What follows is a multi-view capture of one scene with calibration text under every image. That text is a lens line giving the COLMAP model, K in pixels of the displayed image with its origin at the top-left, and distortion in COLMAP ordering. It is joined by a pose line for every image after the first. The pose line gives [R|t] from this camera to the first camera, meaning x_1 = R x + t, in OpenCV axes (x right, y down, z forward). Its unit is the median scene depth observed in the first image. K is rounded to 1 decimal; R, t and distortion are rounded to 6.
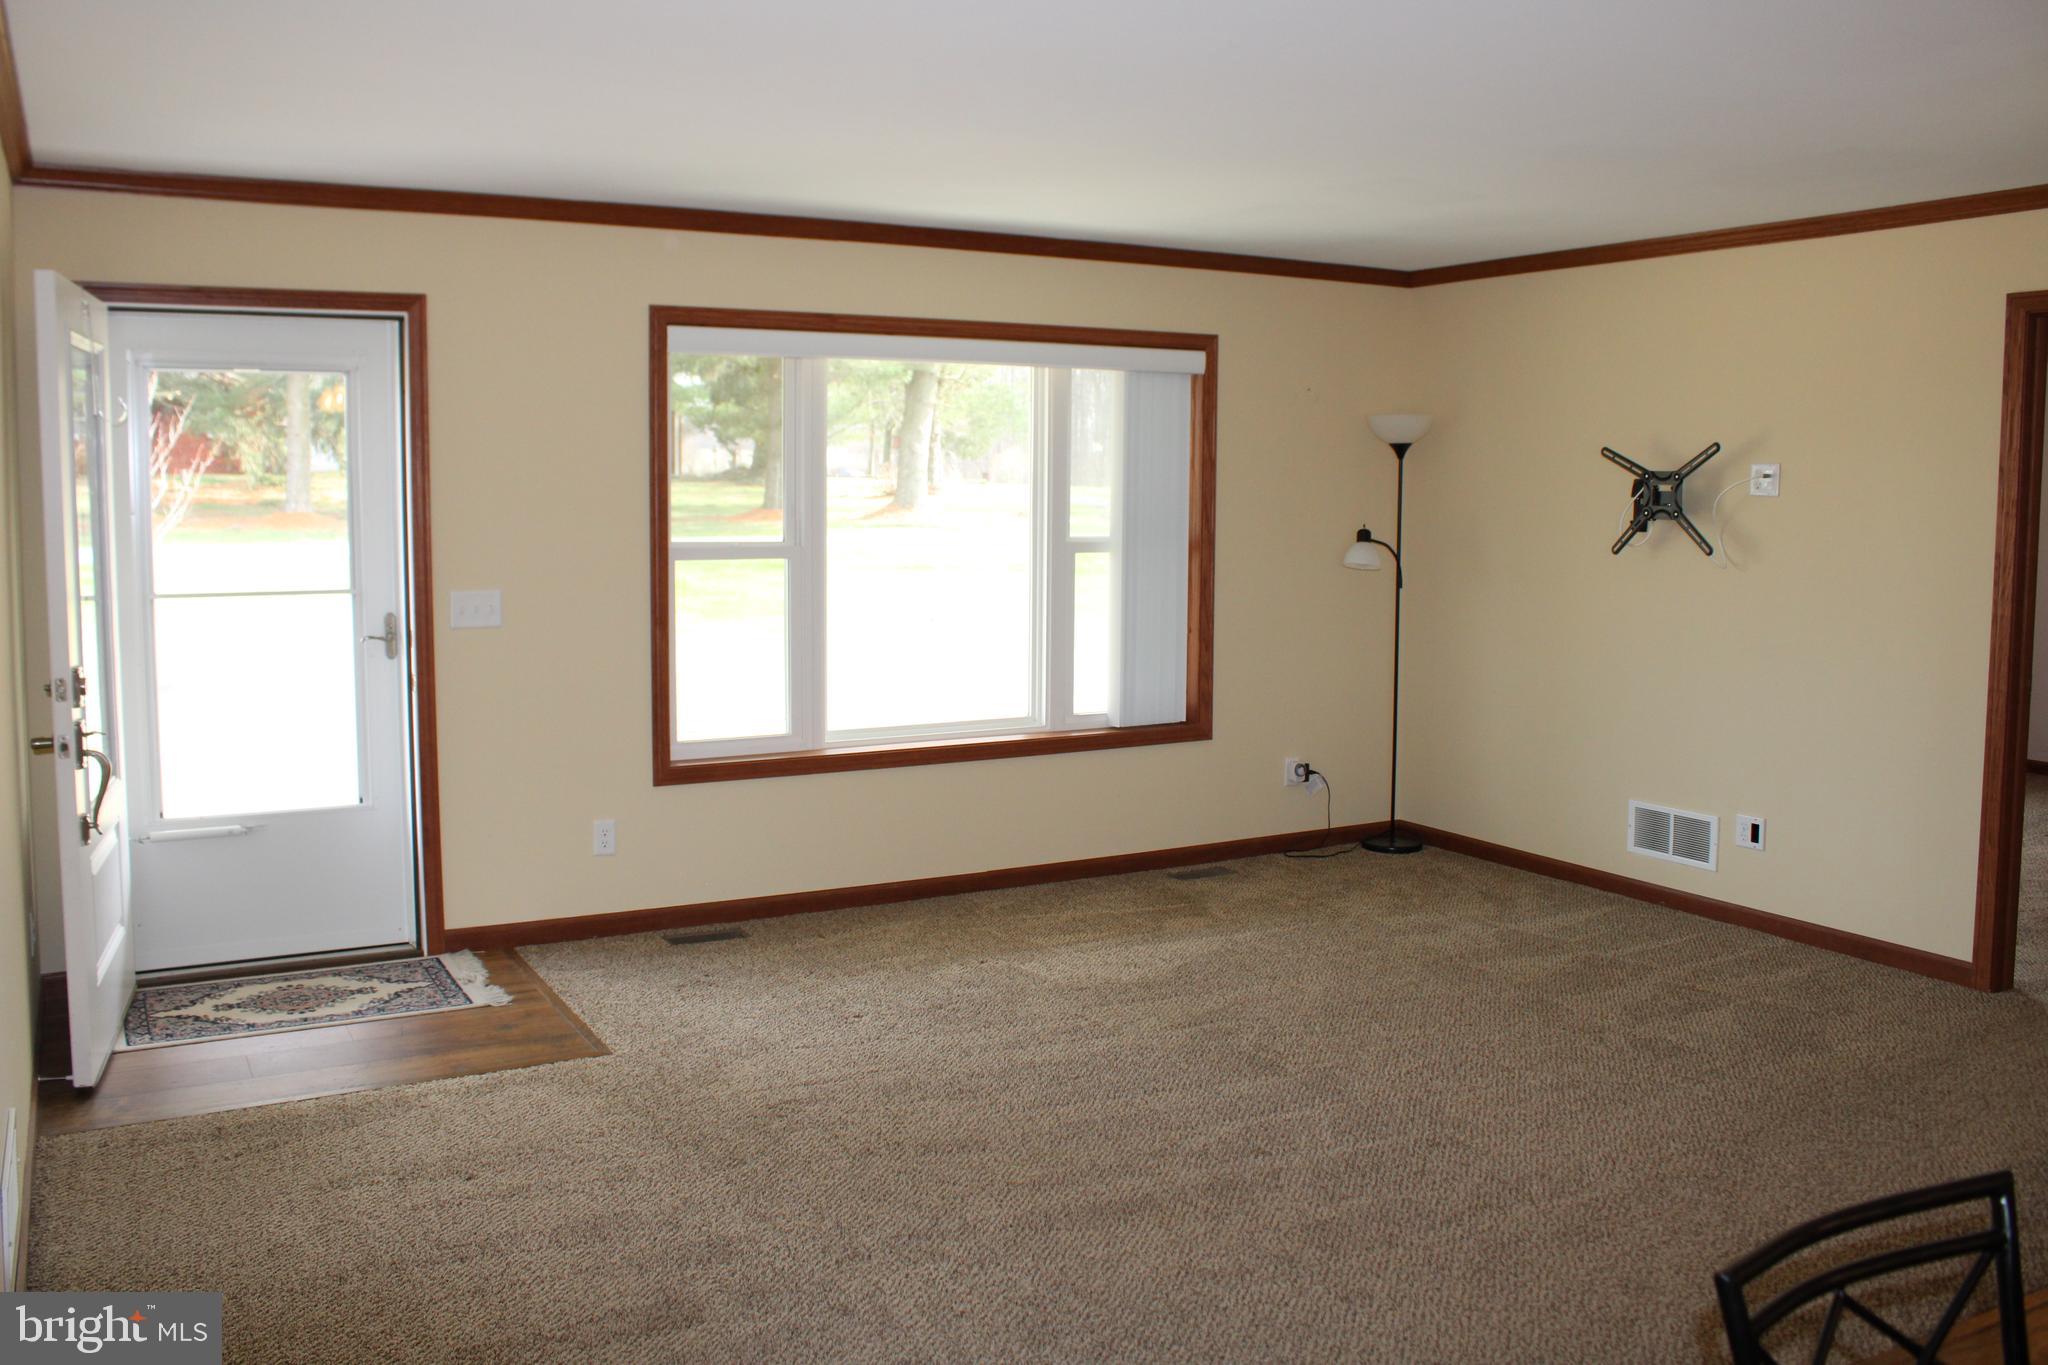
lens RADIAL K [[1713.1, 0, 992.4], [0, 1713.1, 623.7], [0, 0, 1]] dist [-0.156608, 0.135577]
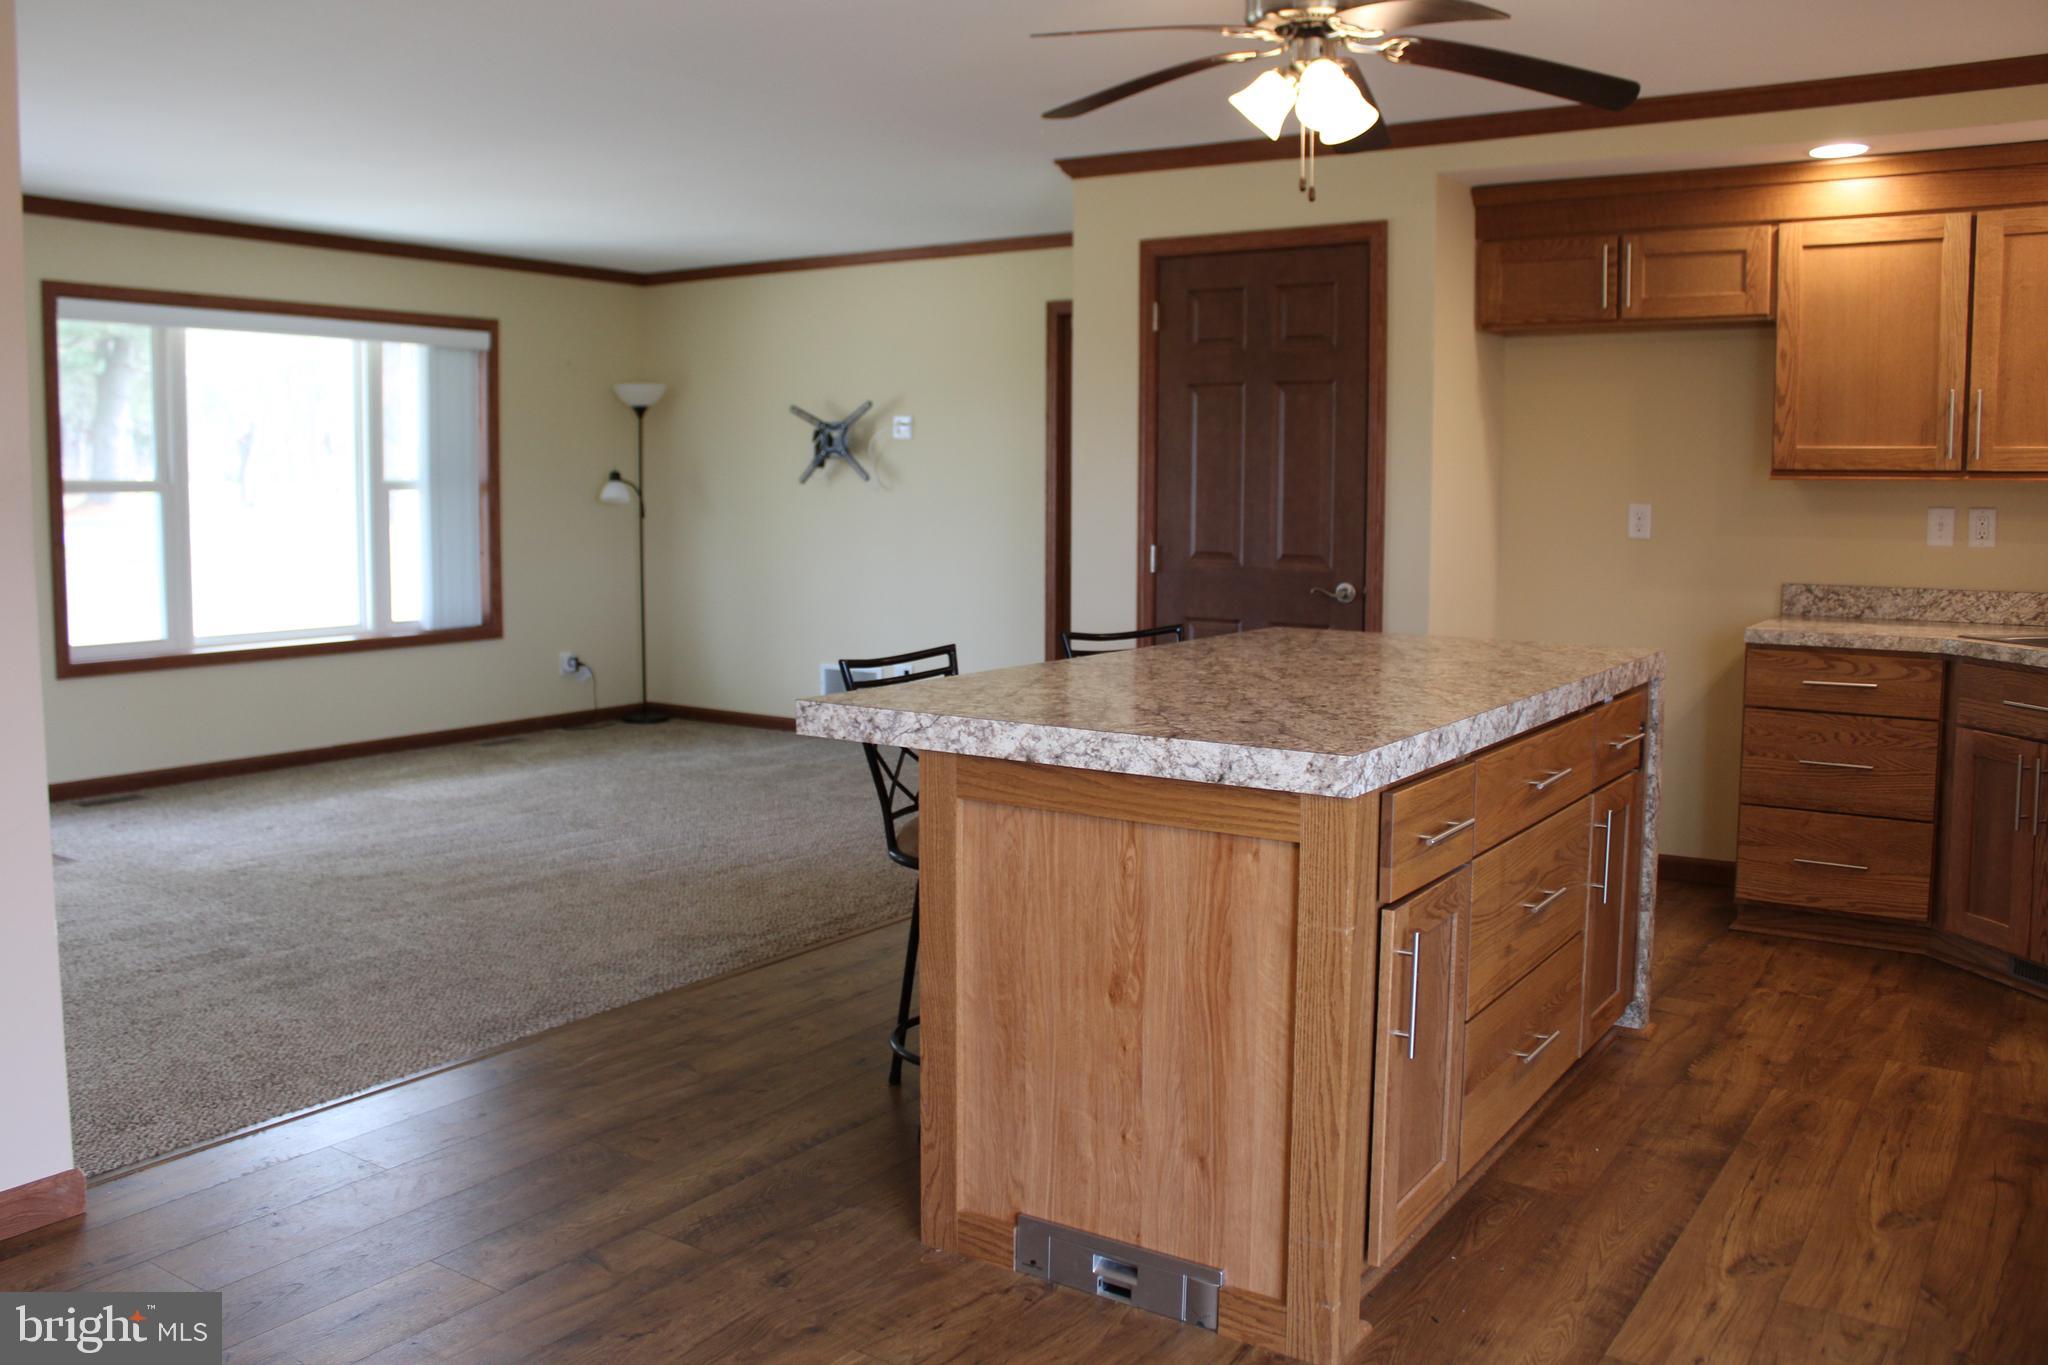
lens RADIAL K [[1713.1, 0, 992.4], [0, 1713.1, 623.7], [0, 0, 1]] dist [-0.156608, 0.135577]
pose [[0.895875, -0.039152, 0.442578, -0.115313], [0.038853, 0.999197, 0.009746, 0.066556], [-0.442605, 0.008464, 0.896677, -0.326831]]
